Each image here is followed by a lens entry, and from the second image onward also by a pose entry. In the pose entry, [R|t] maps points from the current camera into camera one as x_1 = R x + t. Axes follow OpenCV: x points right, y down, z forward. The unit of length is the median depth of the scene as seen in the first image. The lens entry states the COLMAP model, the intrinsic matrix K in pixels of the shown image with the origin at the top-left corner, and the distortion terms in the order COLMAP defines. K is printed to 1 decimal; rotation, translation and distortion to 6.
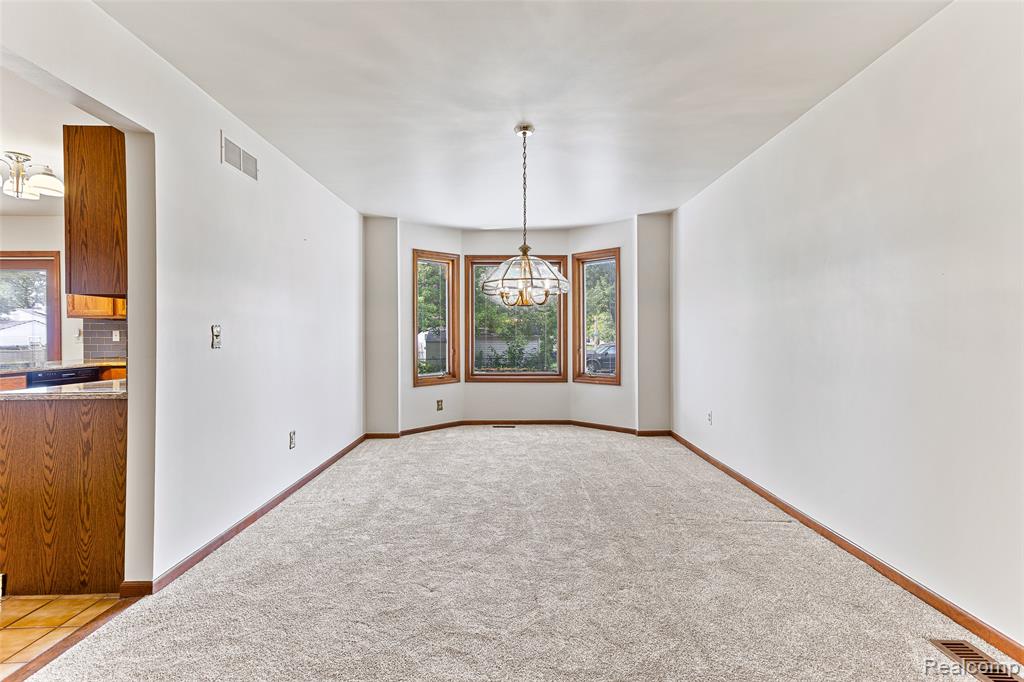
lens RADIAL K [[483.1, 0, 509.8], [0, 483.1, 335.7], [0, 0, 1]] dist [0.024922, 0.005479]
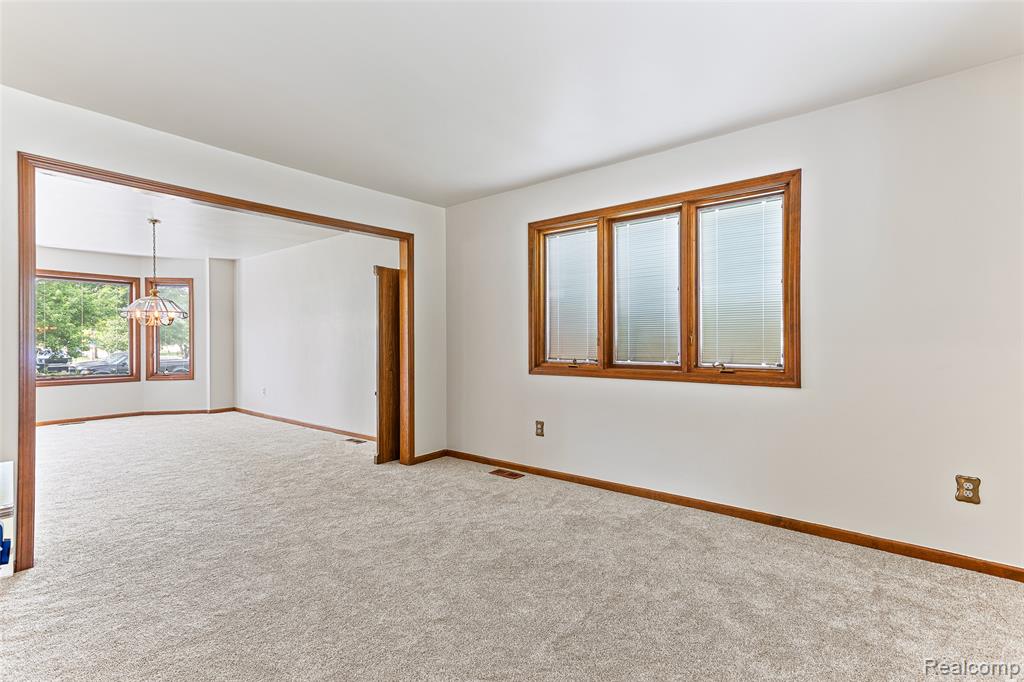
lens RADIAL K [[483.1, 0, 510.8], [0, 483.1, 340.8], [0, 0, 1]] dist [0.024922, 0.005479]
pose [[0.633427, 0.009495, 0.773744, -0.275280], [-0.004708, 0.999953, -0.008416, -0.000537], [-0.773788, 0.001688, 0.633442, -0.573861]]
